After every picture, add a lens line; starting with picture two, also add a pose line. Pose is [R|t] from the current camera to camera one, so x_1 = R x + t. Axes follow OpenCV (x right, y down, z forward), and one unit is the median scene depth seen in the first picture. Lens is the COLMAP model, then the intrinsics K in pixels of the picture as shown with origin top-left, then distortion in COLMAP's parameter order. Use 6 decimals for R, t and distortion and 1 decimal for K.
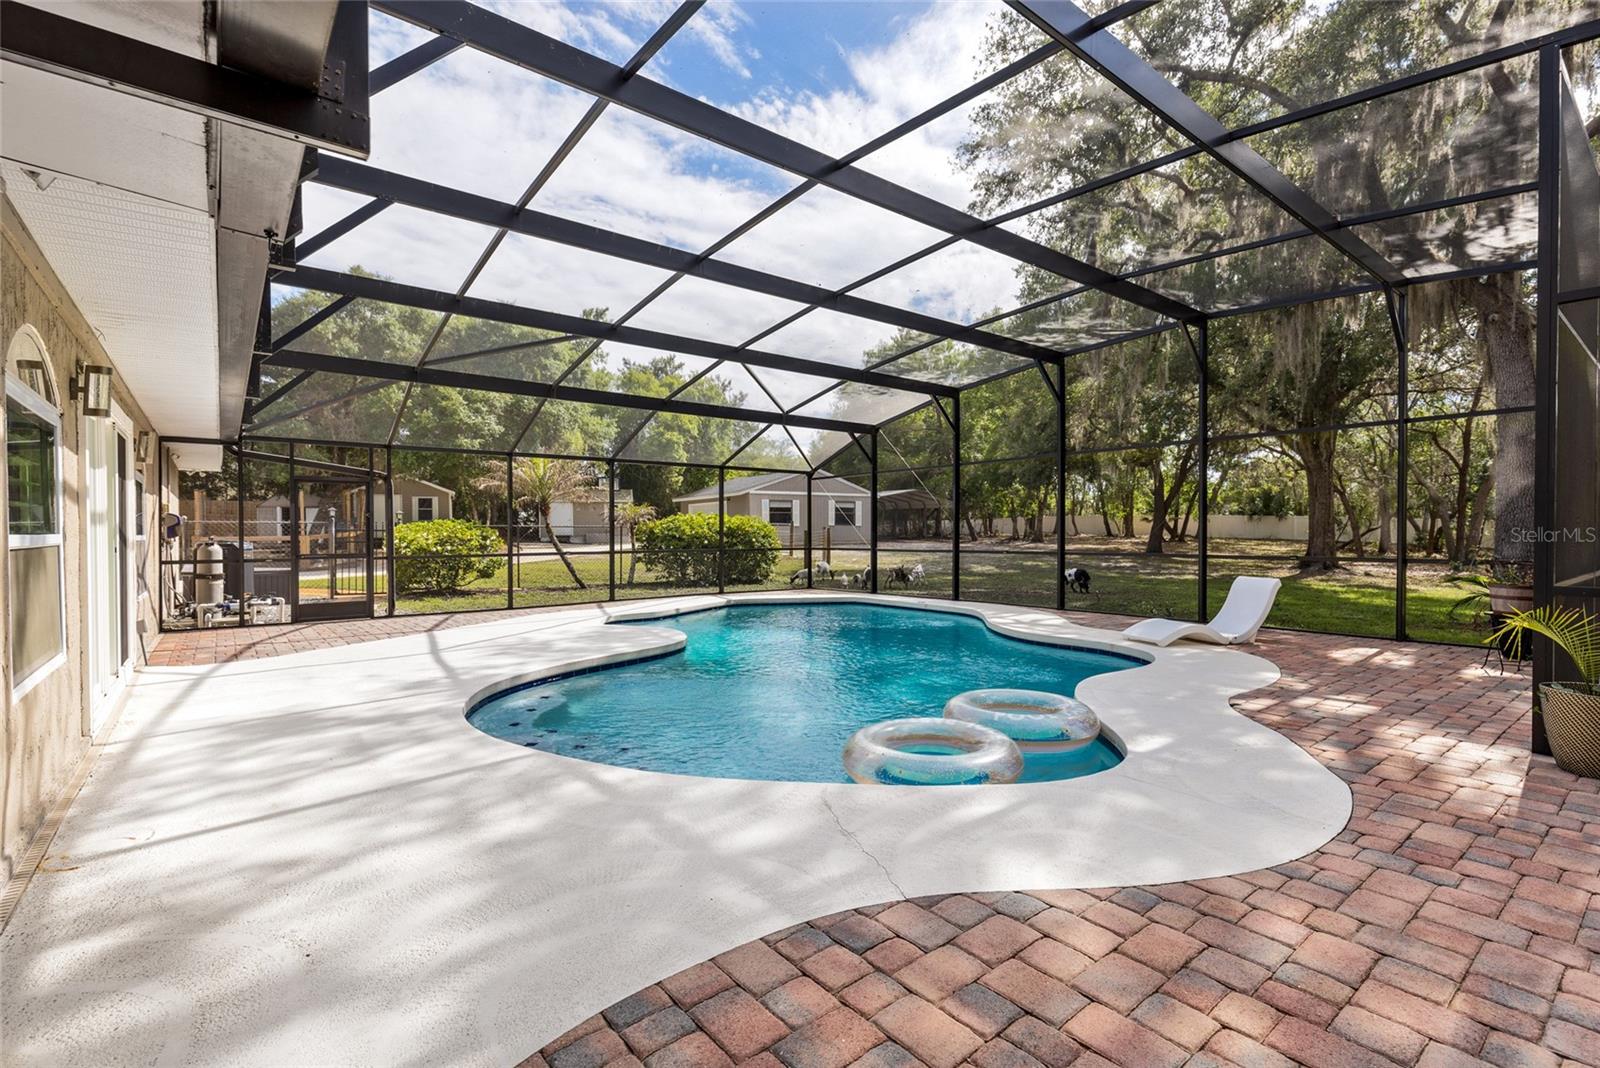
lens RADIAL K [[731.9, 0, 800.9], [0, 731.9, 536.1], [0, 0, 1]] dist [-0.011615, -0.000824]
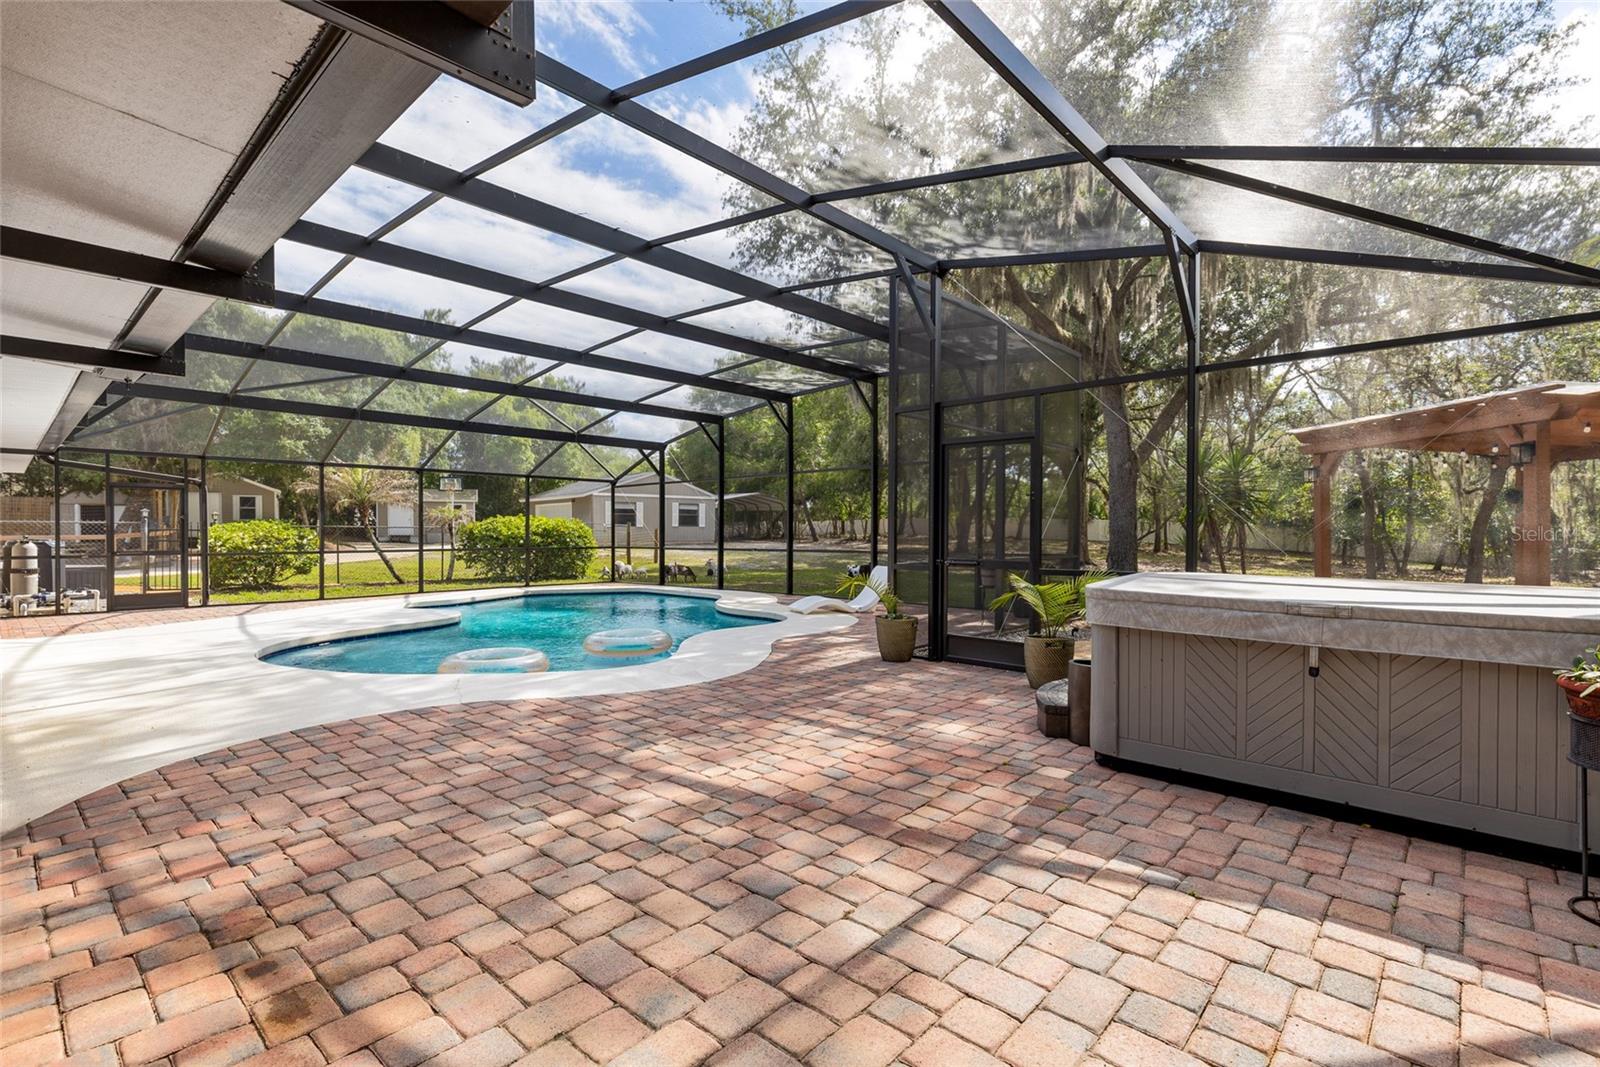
lens RADIAL K [[731.9, 0, 803.6], [0, 731.9, 538.1], [0, 0, 1]] dist [-0.011615, -0.000824]
pose [[0.985096, 0.002217, 0.171989, 0.113380], [-0.002541, 0.999995, 0.001667, -0.000221], [-0.171985, -0.002079, 0.985097, -0.192664]]
